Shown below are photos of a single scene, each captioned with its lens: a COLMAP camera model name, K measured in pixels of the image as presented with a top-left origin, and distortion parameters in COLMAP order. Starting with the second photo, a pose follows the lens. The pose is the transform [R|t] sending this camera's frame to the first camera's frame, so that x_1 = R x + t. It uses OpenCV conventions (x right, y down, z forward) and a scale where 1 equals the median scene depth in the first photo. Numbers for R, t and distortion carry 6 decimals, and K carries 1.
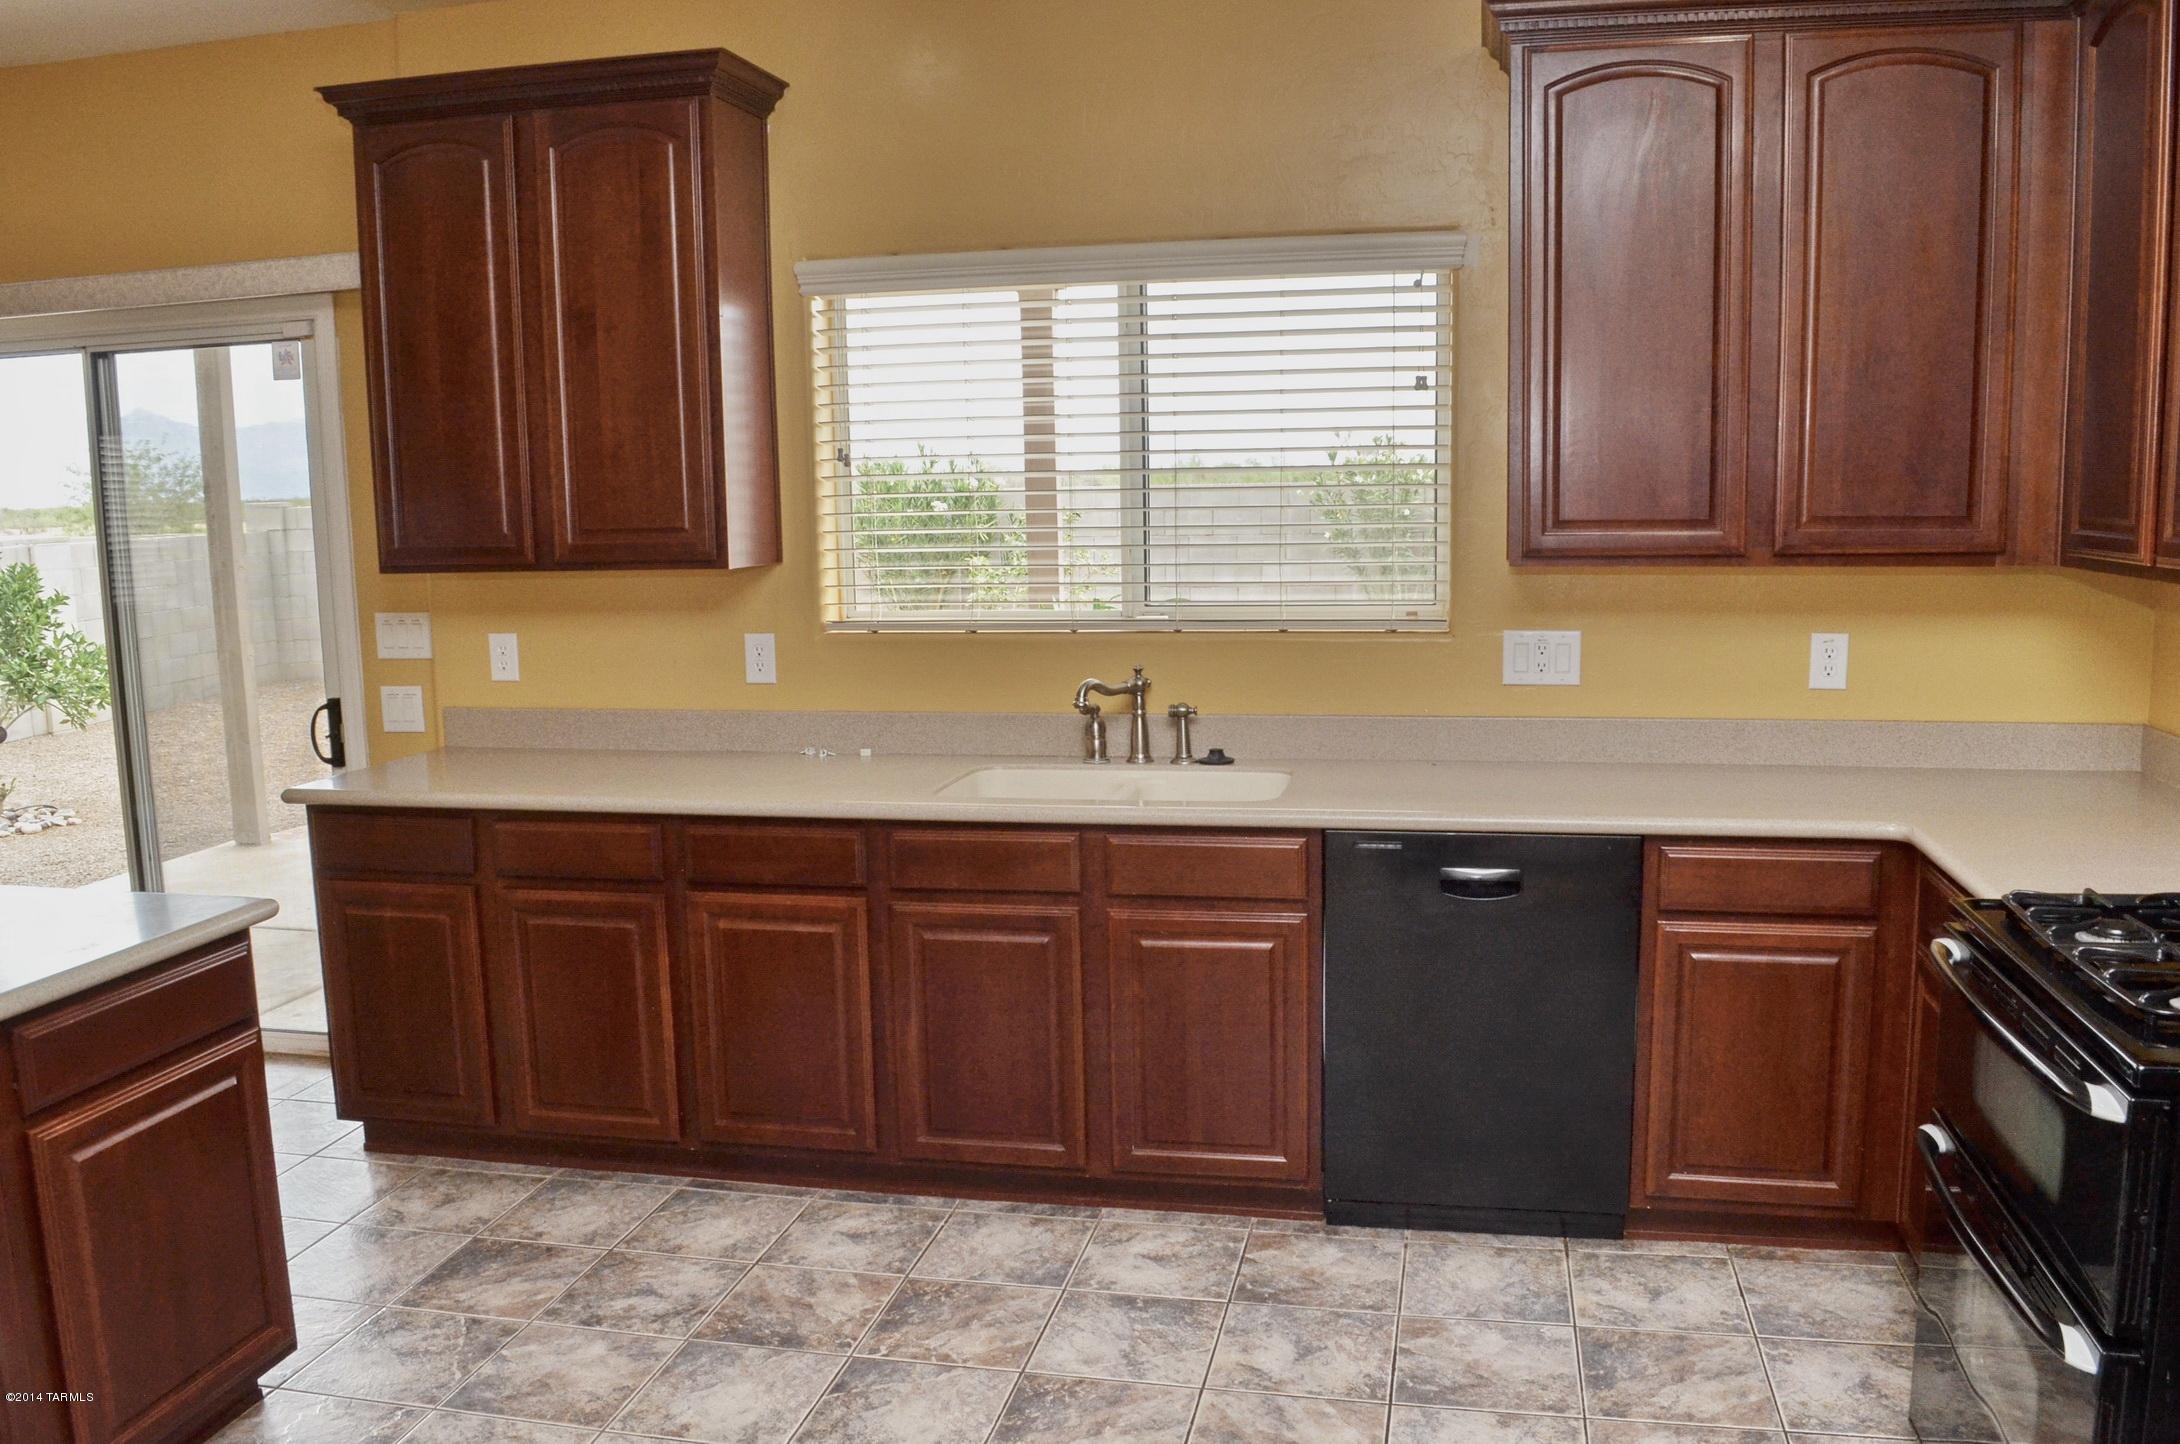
lens RADIAL K [[1717.0, 0, 1120.8], [0, 1717.0, 712.4], [0, 0, 1]] dist [-0.087521, 0.014644]
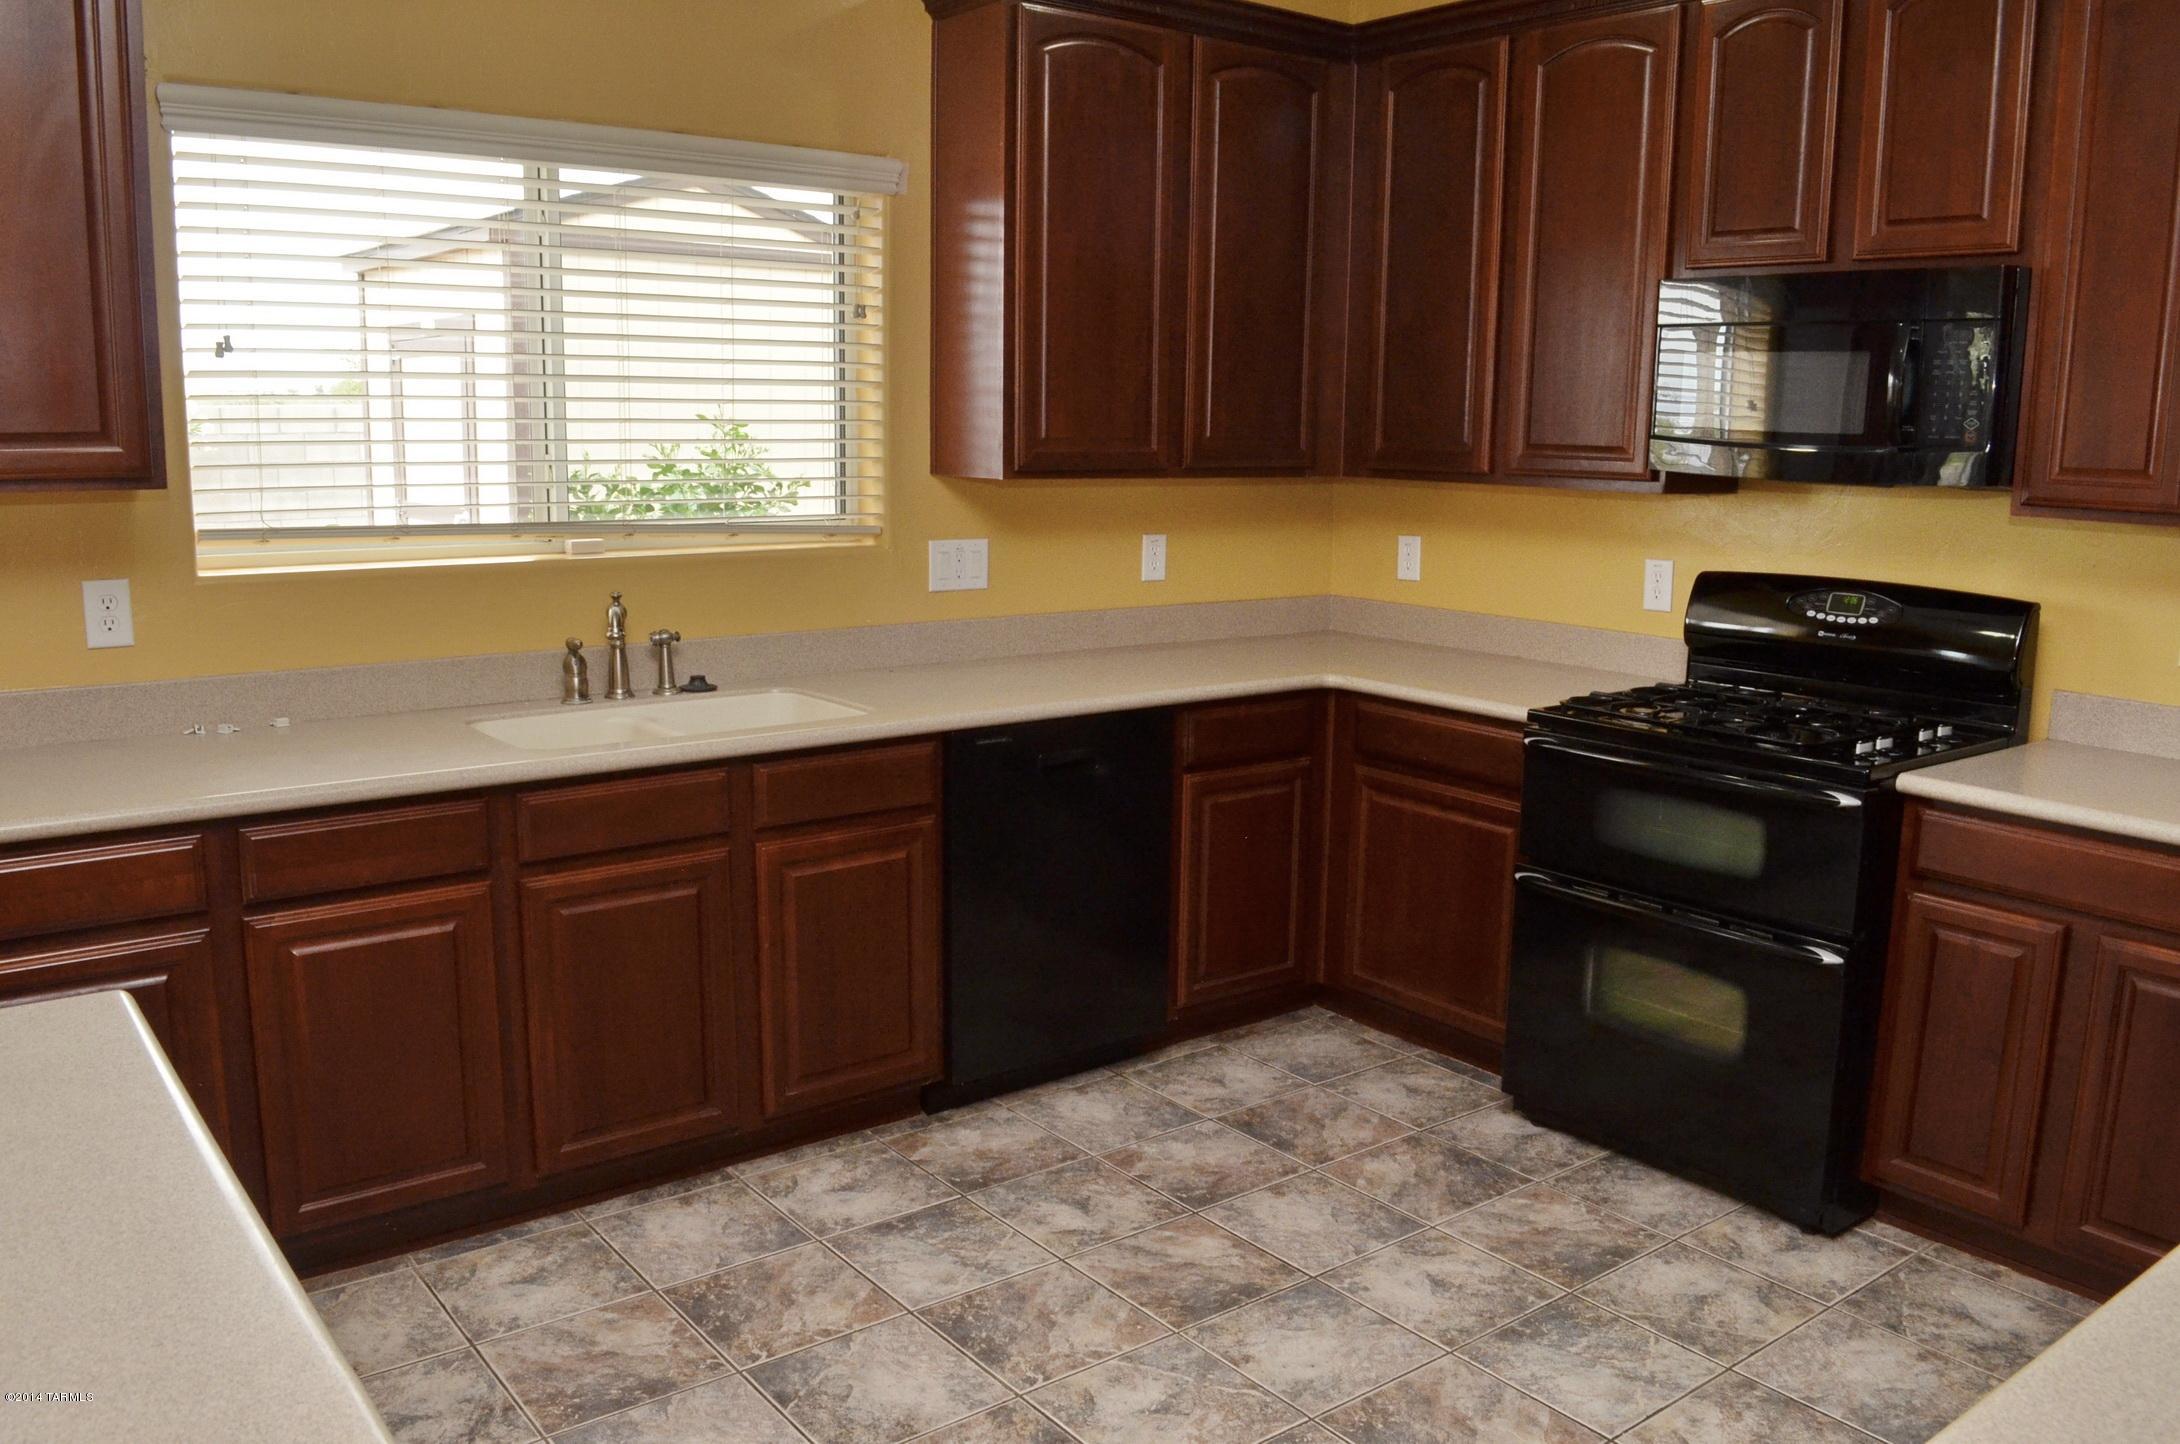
lens RADIAL K [[1717.0, 0, 1150.2], [0, 1717.0, 712.2], [0, 0, 1]] dist [-0.087521, 0.014644]
pose [[0.635197, -0.102065, 0.765577, -0.551222], [0.069712, 0.994760, 0.074780, -0.012815], [-0.769198, 0.005870, 0.638984, 0.220168]]
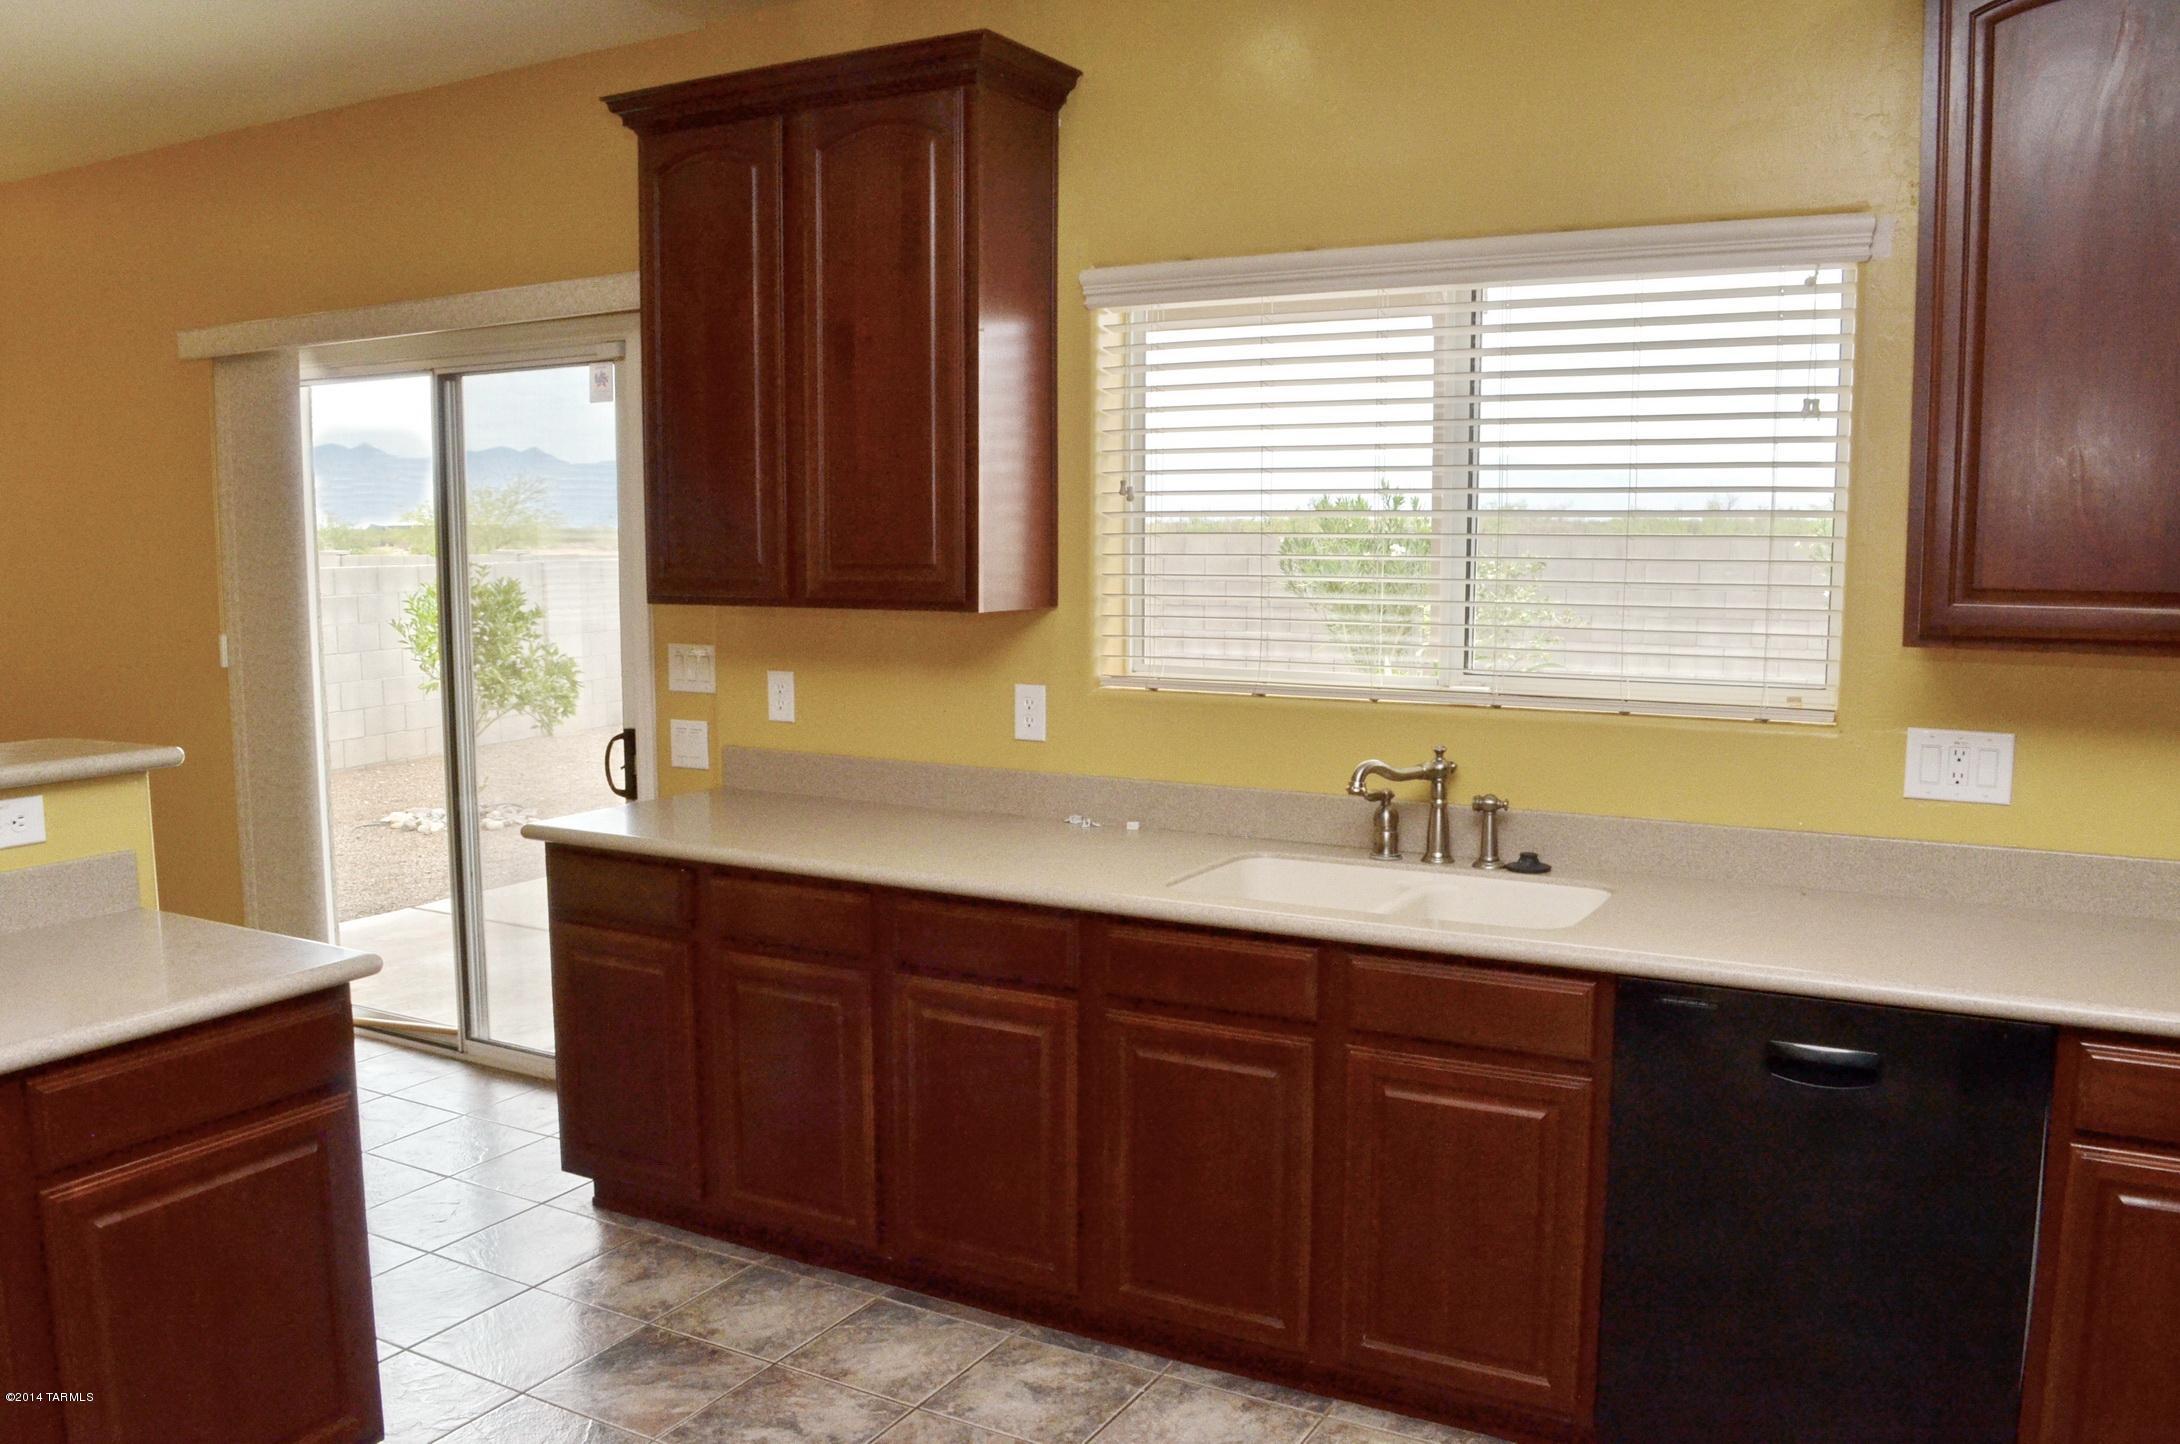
lens RADIAL K [[1717.0, 0, 1114.4], [0, 1717.0, 723.4], [0, 0, 1]] dist [-0.087521, 0.014644]
pose [[0.952825, 0.052739, -0.298904, 0.115652], [-0.057691, 0.998304, -0.007759, -0.024639], [0.297988, 0.024637, 0.954252, 0.175929]]
